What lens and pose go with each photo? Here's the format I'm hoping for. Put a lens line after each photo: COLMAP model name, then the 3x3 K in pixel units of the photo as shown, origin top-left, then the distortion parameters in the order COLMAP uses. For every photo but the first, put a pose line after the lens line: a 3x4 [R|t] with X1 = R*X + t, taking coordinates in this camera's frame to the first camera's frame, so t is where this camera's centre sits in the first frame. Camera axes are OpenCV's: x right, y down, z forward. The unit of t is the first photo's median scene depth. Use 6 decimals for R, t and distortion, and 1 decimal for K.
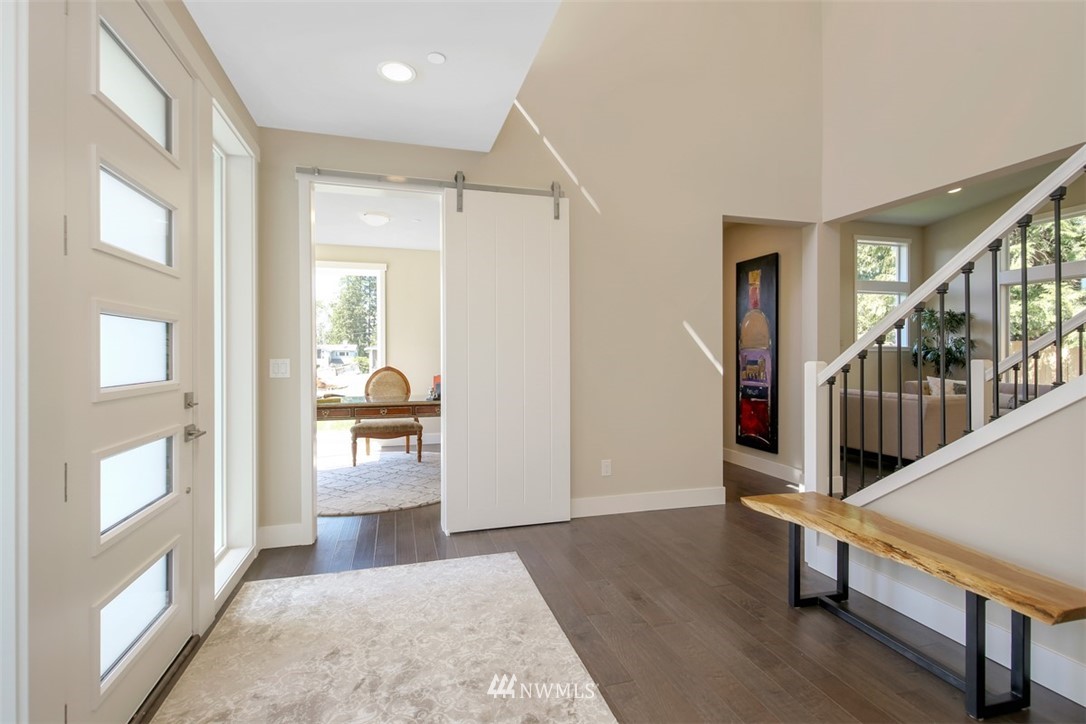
lens RADIAL K [[506.5, 0, 540.6], [0, 506.5, 357.4], [0, 0, 1]] dist [-0.000503, 0.000082]
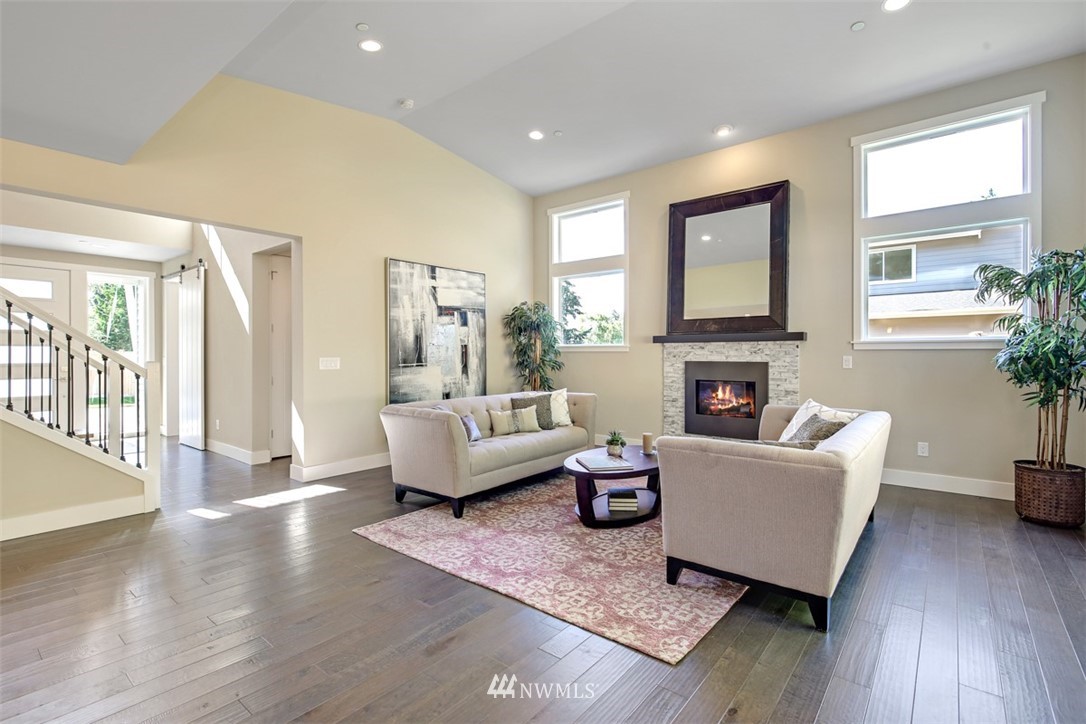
lens RADIAL K [[506.5, 0, 545.8], [0, 506.5, 359.5], [0, 0, 1]] dist [-0.000503, 0.000082]
pose [[0.569450, 0.010780, -0.821955, 0.915317], [0.000676, 0.999908, 0.013582, -0.009194], [0.822025, -0.008290, 0.569390, 0.423385]]
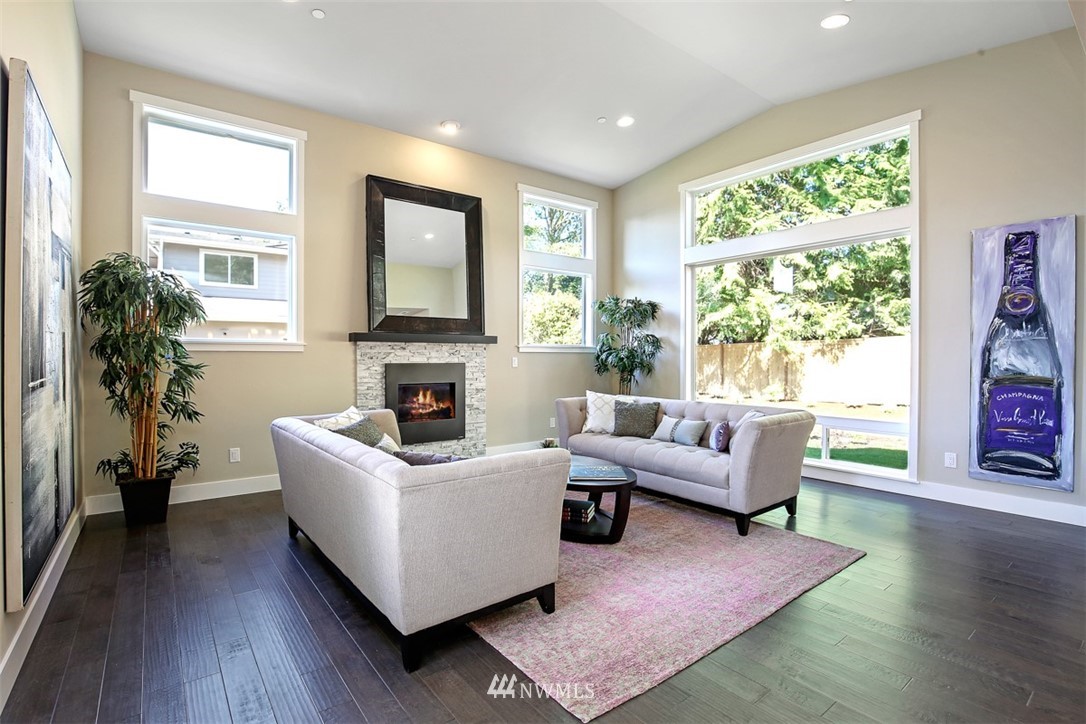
lens RADIAL K [[506.5, 0, 544.1], [0, 506.5, 354.4], [0, 0, 1]] dist [-0.000503, 0.000082]
pose [[0.932450, 0.002788, 0.361287, 0.414426], [-0.000717, 0.999983, -0.005864, -0.005030], [-0.361297, 0.005209, 0.932436, 0.352116]]
